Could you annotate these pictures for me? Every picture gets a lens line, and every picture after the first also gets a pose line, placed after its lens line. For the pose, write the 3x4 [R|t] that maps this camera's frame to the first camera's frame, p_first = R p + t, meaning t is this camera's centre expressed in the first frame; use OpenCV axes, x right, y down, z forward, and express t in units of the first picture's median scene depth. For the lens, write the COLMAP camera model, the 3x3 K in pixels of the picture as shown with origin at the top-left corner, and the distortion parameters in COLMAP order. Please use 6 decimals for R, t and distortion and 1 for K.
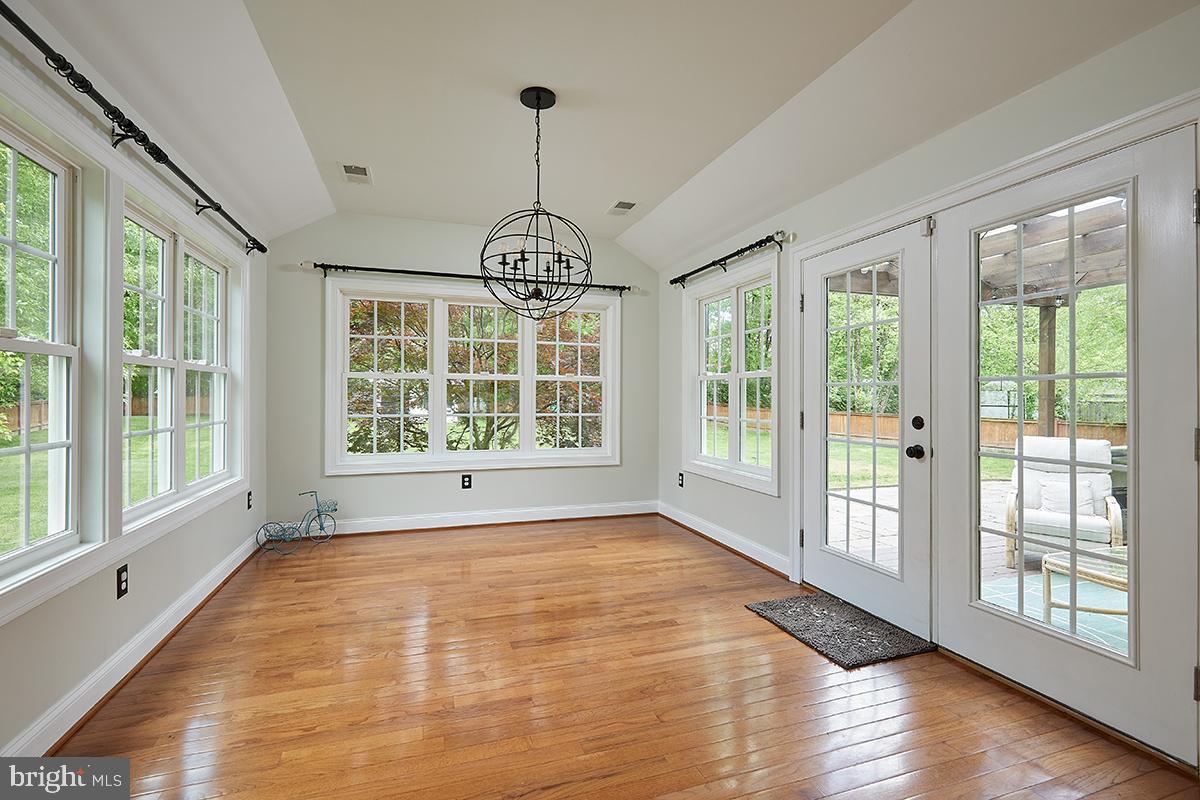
lens RADIAL K [[551.0, 0, 604.1], [0, 551.0, 393.7], [0, 0, 1]] dist [0.005568, -0.002380]
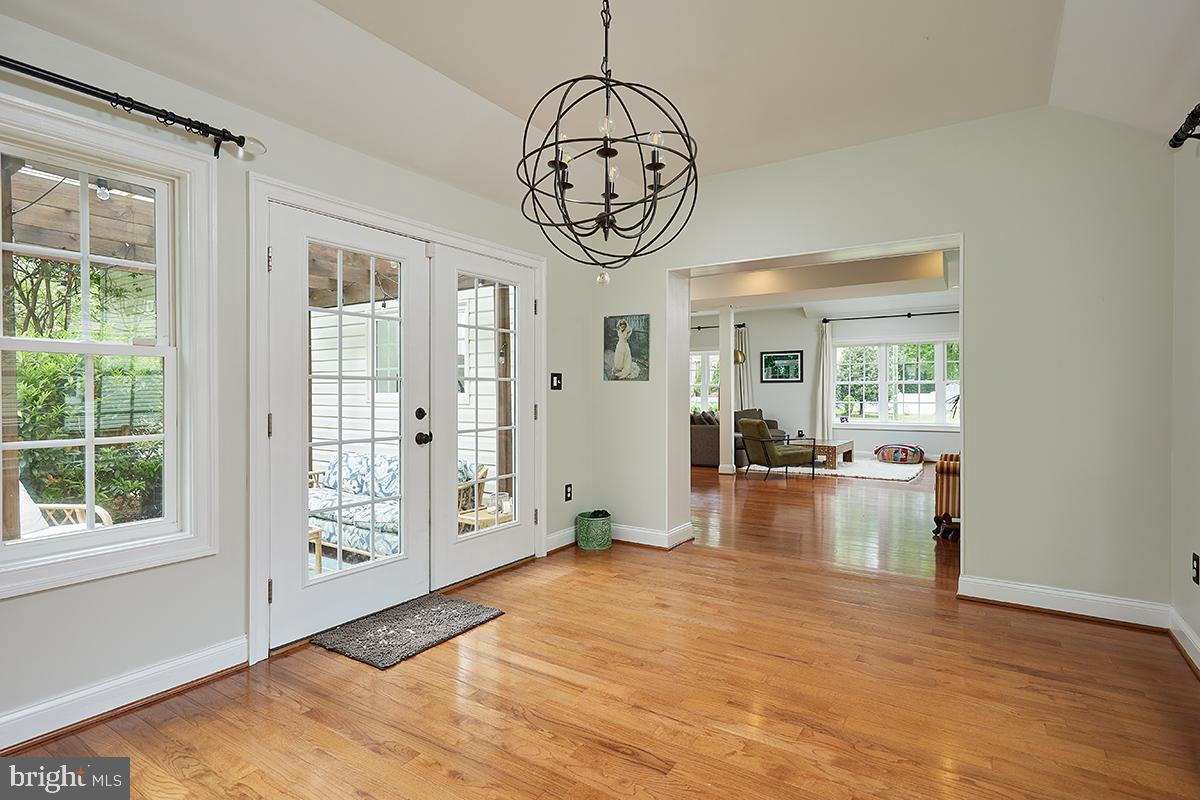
lens RADIAL K [[620.6, 0, 600.8], [0, 620.6, 392.4], [0, 0, 1]] dist [0.016177, -0.000165]
pose [[-0.626489, -0.003668, 0.779422, -0.681003], [-0.003715, 0.999992, 0.001719, 0.004216], [-0.779421, -0.001818, -0.626497, 1.500019]]
